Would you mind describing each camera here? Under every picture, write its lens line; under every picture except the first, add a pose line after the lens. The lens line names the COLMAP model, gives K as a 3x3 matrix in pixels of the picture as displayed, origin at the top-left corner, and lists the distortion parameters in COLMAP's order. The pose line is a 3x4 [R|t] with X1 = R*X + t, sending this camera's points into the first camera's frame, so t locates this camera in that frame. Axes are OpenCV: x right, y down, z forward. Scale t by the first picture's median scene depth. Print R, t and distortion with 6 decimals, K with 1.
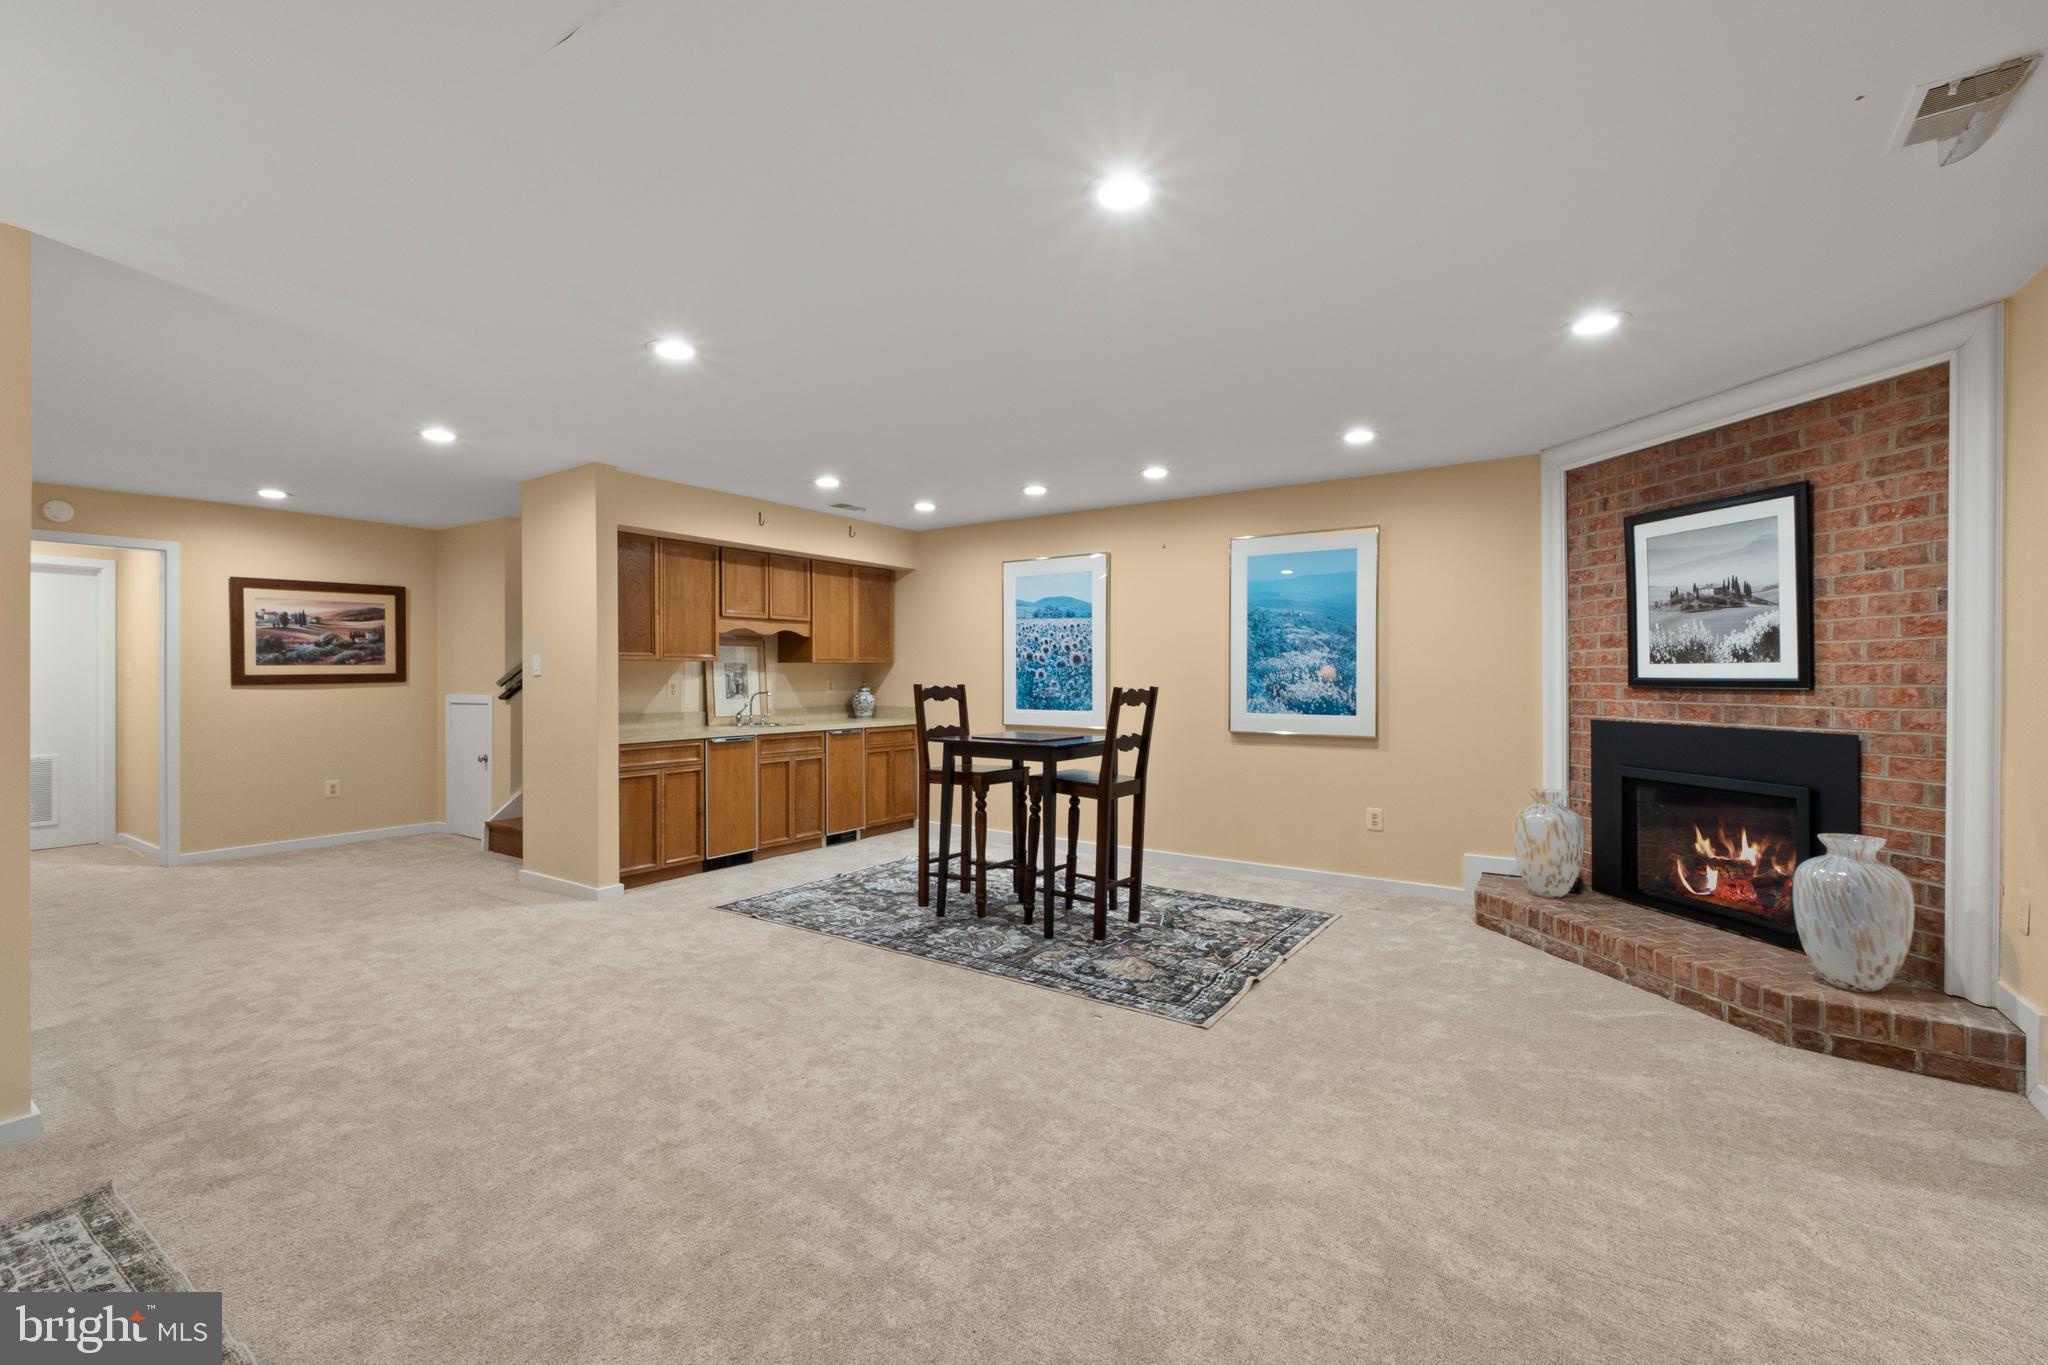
lens RADIAL K [[882.4, 0, 1017.5], [0, 882.4, 673.2], [0, 0, 1]] dist [-0.001407, 0.000178]
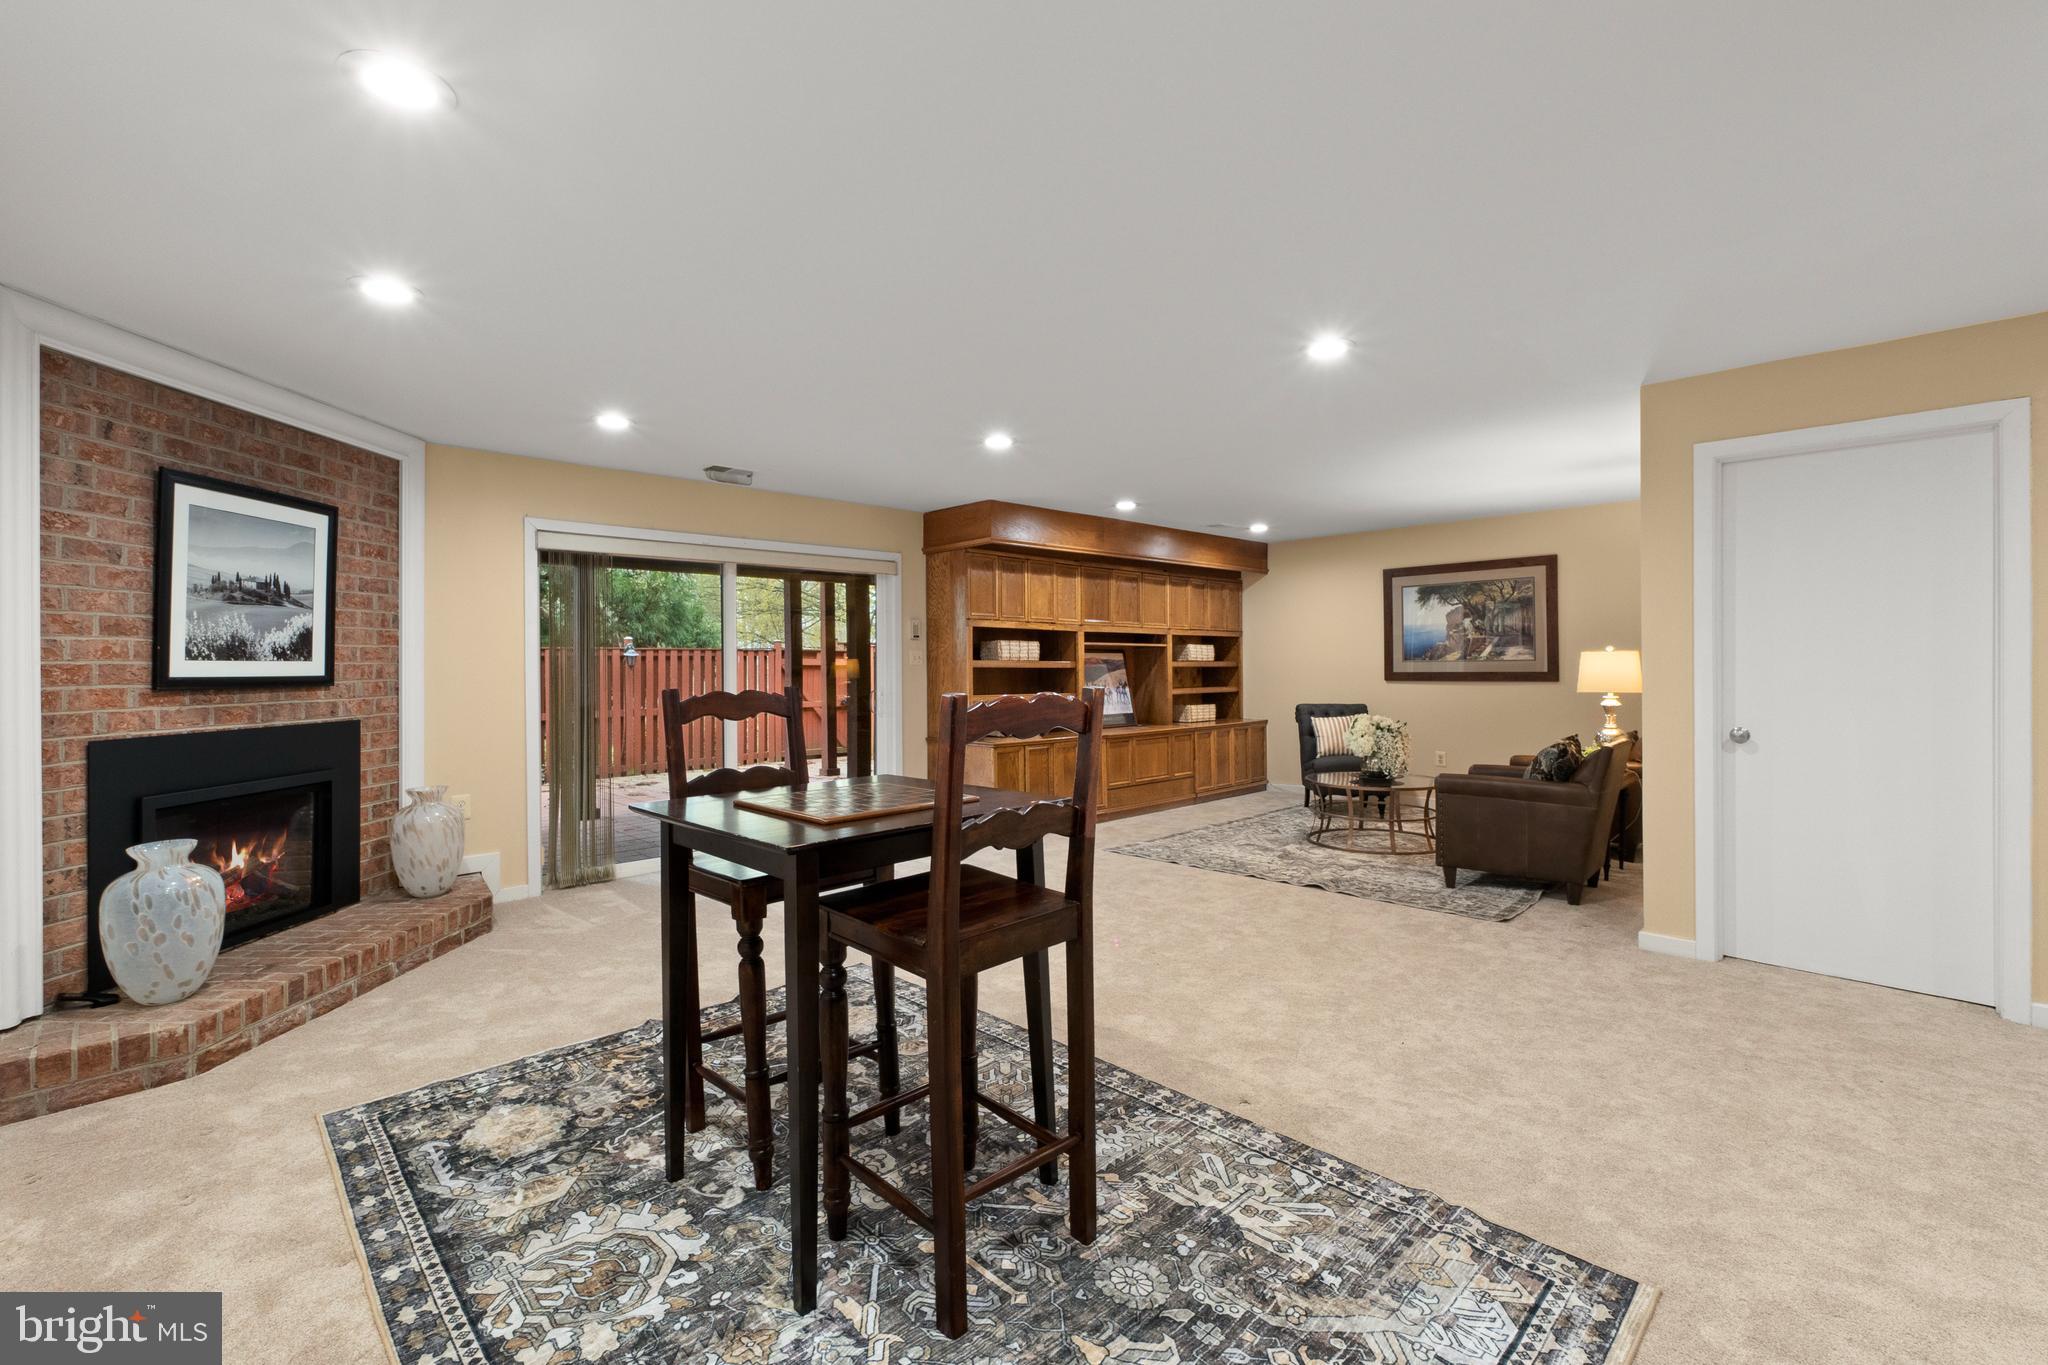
lens RADIAL K [[882.4, 0, 1017.5], [0, 882.4, 673.2], [0, 0, 1]] dist [-0.001407, 0.000178]
pose [[-0.979480, 0.008879, 0.201345, -0.195957], [0.010156, 0.999934, 0.005306, 0.004991], [-0.201285, 0.007242, -0.979506, 1.707850]]
